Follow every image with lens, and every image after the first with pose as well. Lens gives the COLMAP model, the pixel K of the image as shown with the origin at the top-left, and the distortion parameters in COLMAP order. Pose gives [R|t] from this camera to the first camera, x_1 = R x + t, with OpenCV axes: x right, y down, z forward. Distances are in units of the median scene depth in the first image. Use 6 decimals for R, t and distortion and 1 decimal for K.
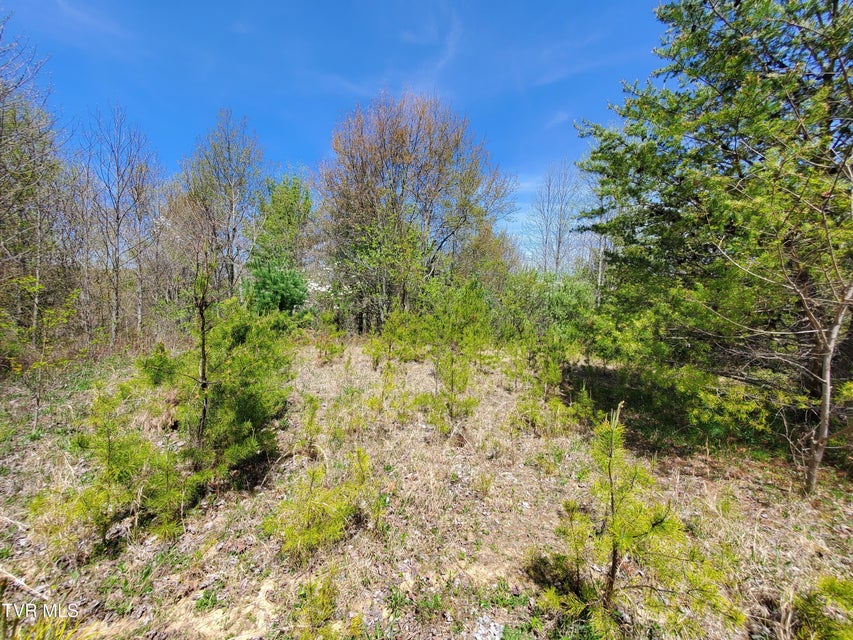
lens RADIAL K [[330.5, 0, 426.4], [0, 330.5, 323.1], [0, 0, 1]] dist [-0.002234, -0.000378]
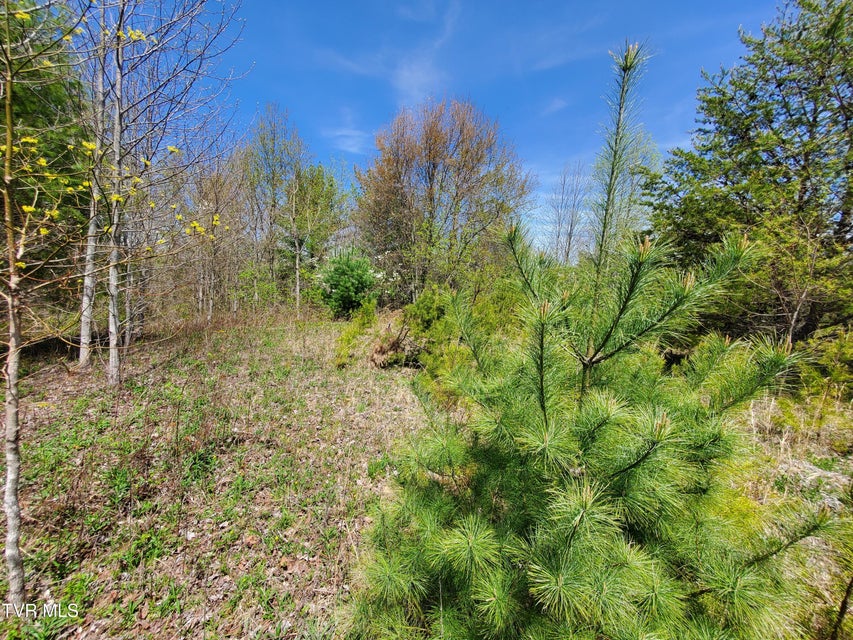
lens RADIAL K [[336.1, 0, 424.9], [0, 336.1, 317.1], [0, 0, 1]] dist [-0.000591, -0.000998]
pose [[0.999089, 0.024855, 0.034700, -0.150912], [-0.025653, 0.999412, 0.022765, 0.008309], [-0.034114, -0.023635, 0.999138, -0.136063]]
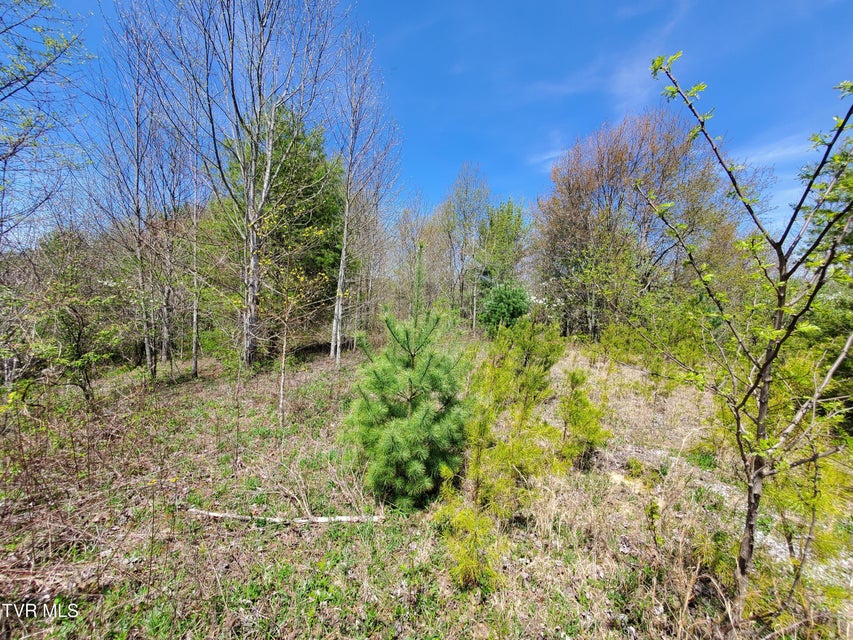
lens RADIAL K [[336.1, 0, 424.9], [0, 336.1, 317.1], [0, 0, 1]] dist [-0.000591, -0.000998]
pose [[0.844443, 0.040100, -0.534142, -0.004806], [-0.057515, 0.998217, -0.015988, -0.000272], [0.532548, 0.044222, 0.845243, -0.221456]]
